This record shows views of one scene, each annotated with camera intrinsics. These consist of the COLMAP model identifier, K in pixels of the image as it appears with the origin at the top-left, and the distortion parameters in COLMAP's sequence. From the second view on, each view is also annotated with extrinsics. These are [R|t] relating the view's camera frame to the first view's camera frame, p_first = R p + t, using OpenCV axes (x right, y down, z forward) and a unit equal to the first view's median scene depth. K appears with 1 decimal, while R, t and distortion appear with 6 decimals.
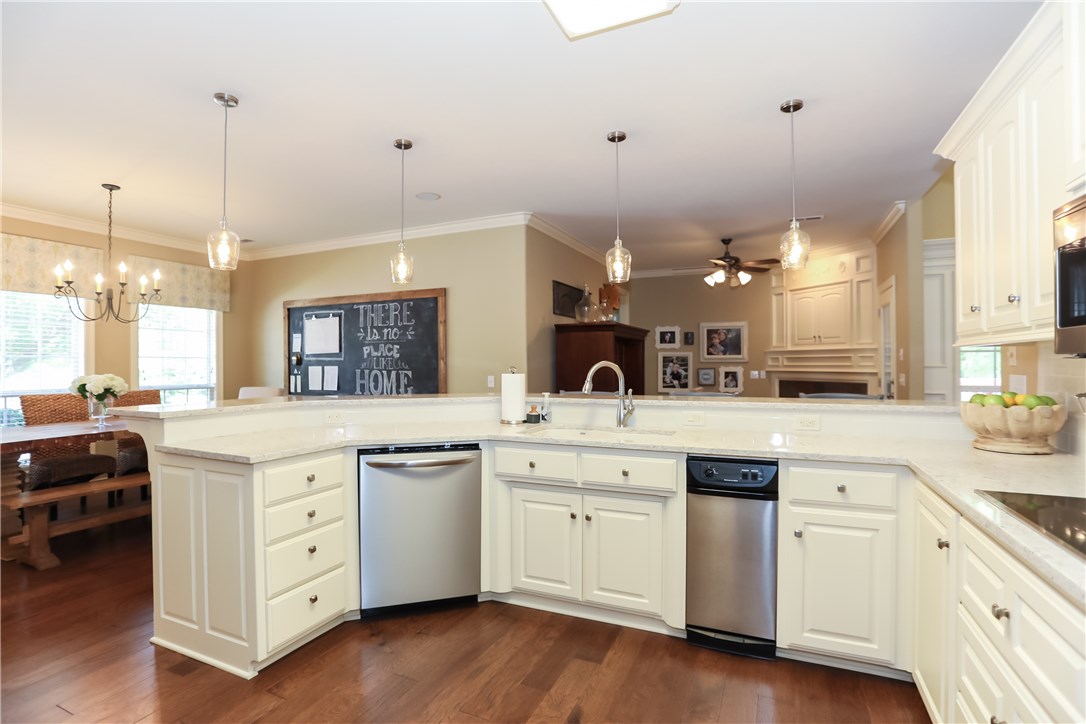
lens RADIAL K [[529.0, 0, 527.0], [0, 529.0, 362.0], [0, 0, 1]] dist [-0.051624, 0.018311]
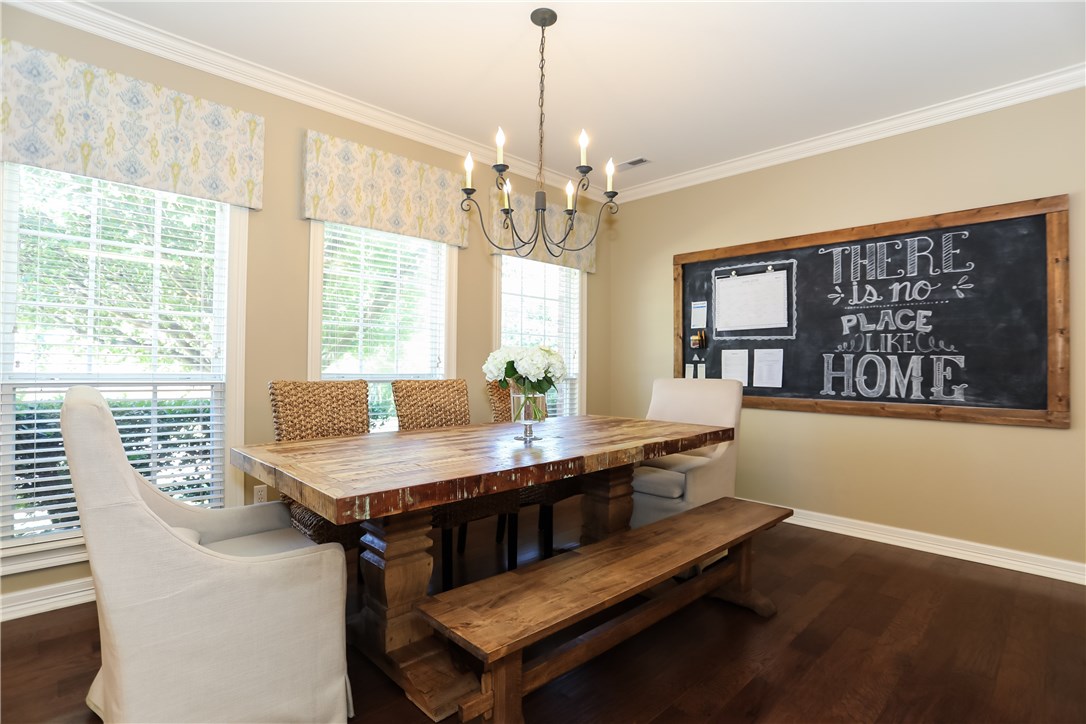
lens RADIAL K [[529.0, 0, 544.2], [0, 529.0, 364.8], [0, 0, 1]] dist [-0.051624, 0.018311]
pose [[0.943445, 0.014918, -0.331194, -0.438808], [-0.015224, 0.999883, 0.001671, 0.031293], [0.331180, 0.003466, 0.943561, 0.331033]]
